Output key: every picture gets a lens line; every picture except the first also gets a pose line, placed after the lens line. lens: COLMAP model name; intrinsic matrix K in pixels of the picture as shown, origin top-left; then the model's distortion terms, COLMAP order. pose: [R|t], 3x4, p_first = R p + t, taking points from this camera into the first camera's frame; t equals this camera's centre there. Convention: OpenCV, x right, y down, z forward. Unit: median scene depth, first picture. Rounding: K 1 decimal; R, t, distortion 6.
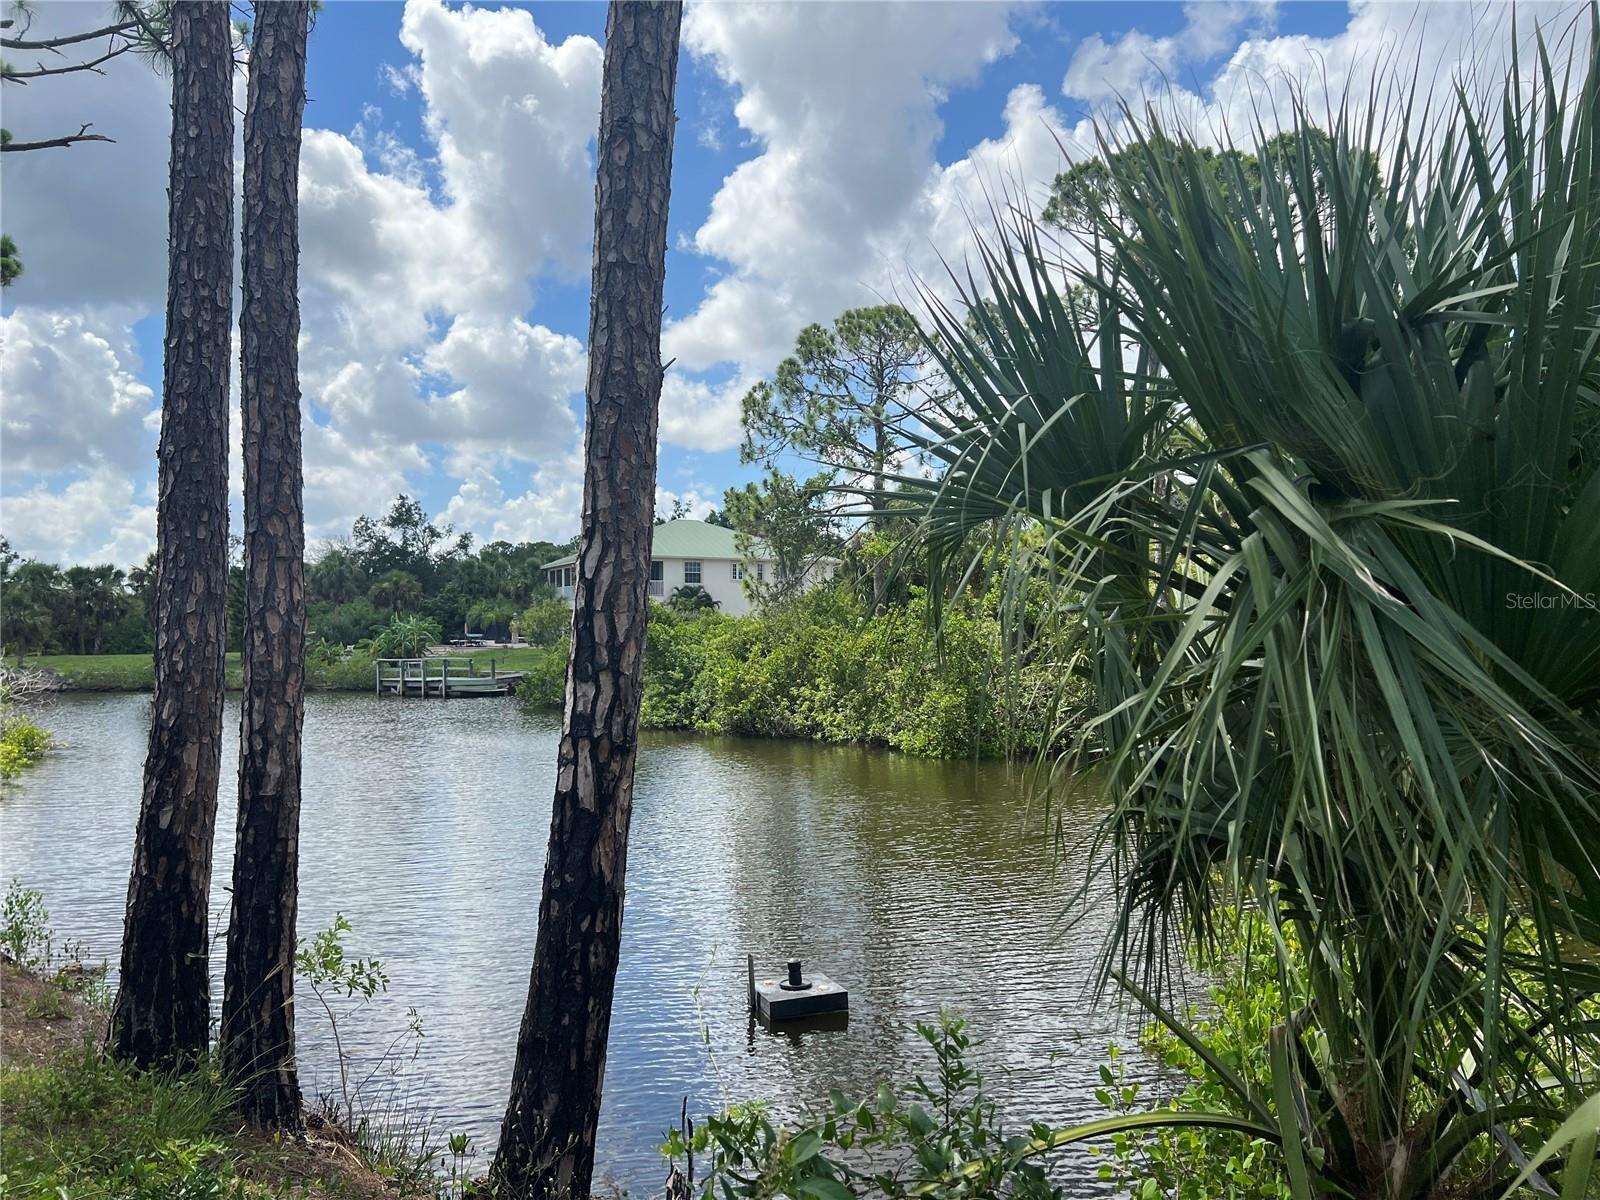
lens RADIAL K [[1165.9, 0, 790.4], [0, 1165.9, 614.6], [0, 0, 1]] dist [0.029341, -0.041890]
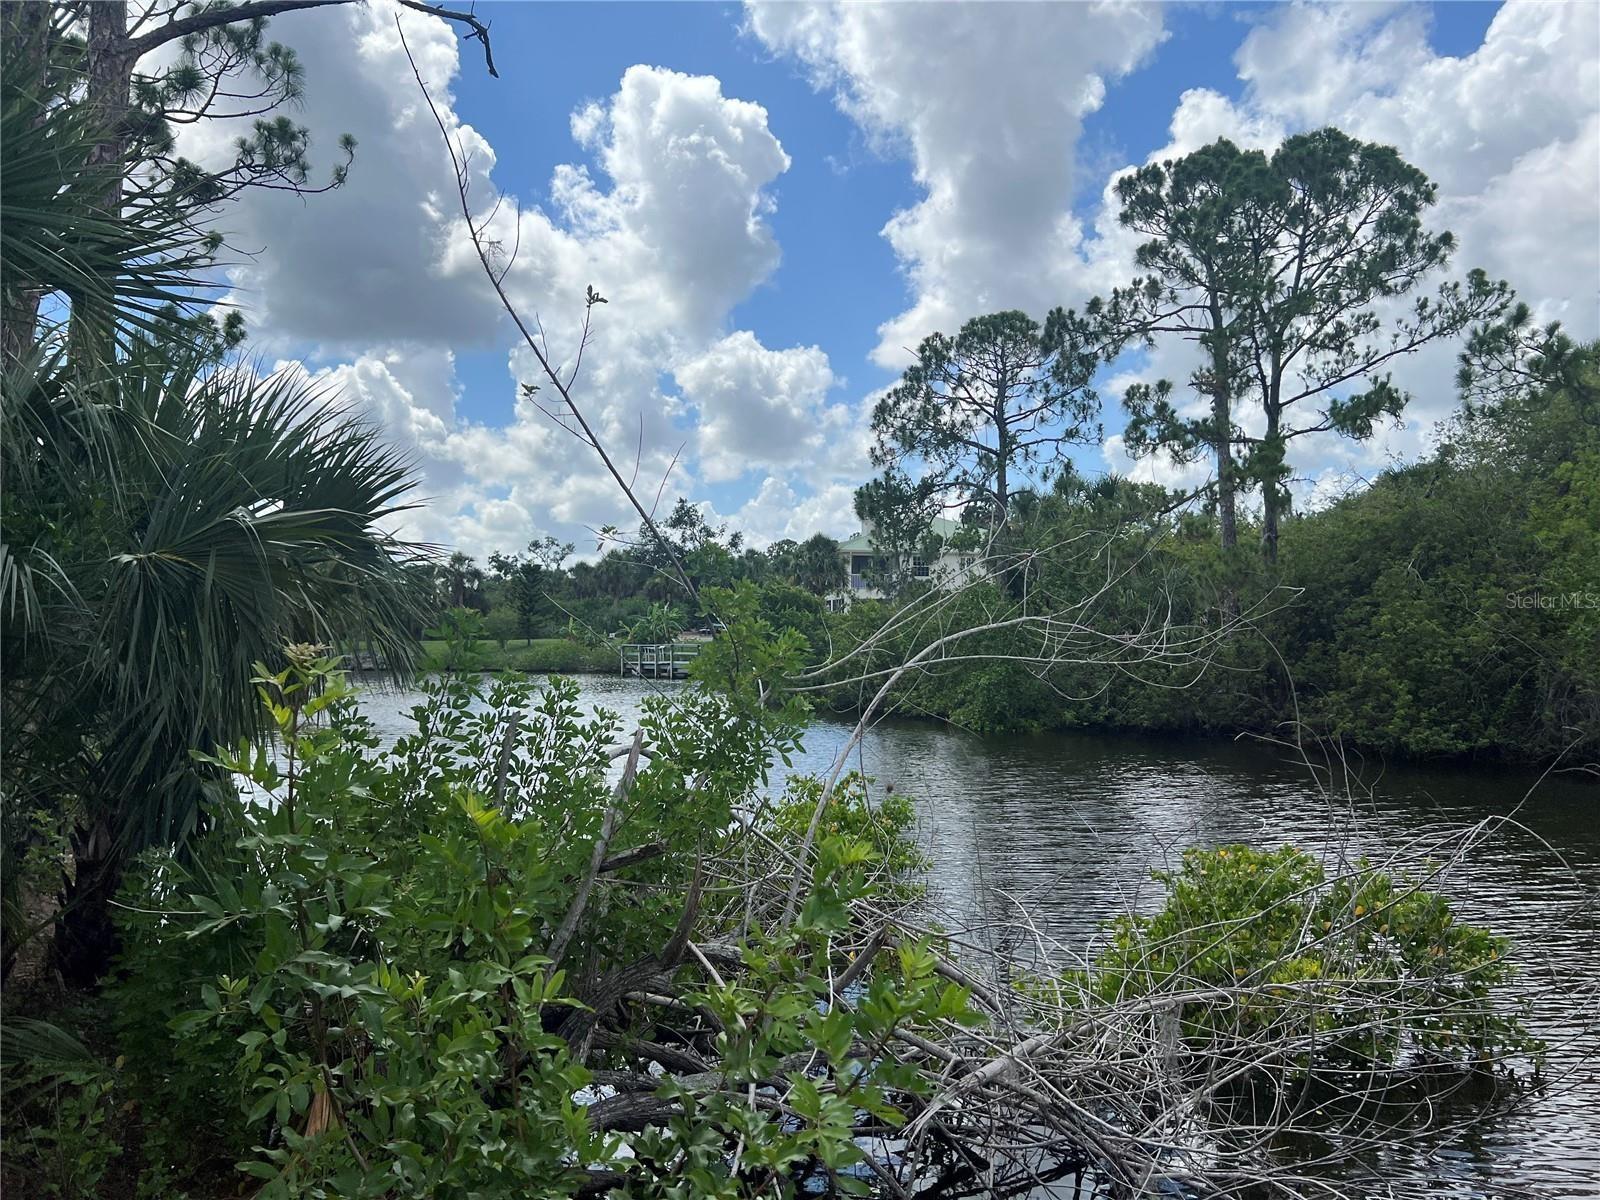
lens RADIAL K [[1165.9, 0, 814.2], [0, 1165.9, 624.4], [0, 0, 1]] dist [0.029341, -0.041890]
pose [[0.965881, 0.007730, -0.258872, 0.095350], [-0.004964, 0.999923, 0.011337, 0.004025], [0.258940, -0.009666, 0.965845, -0.036126]]
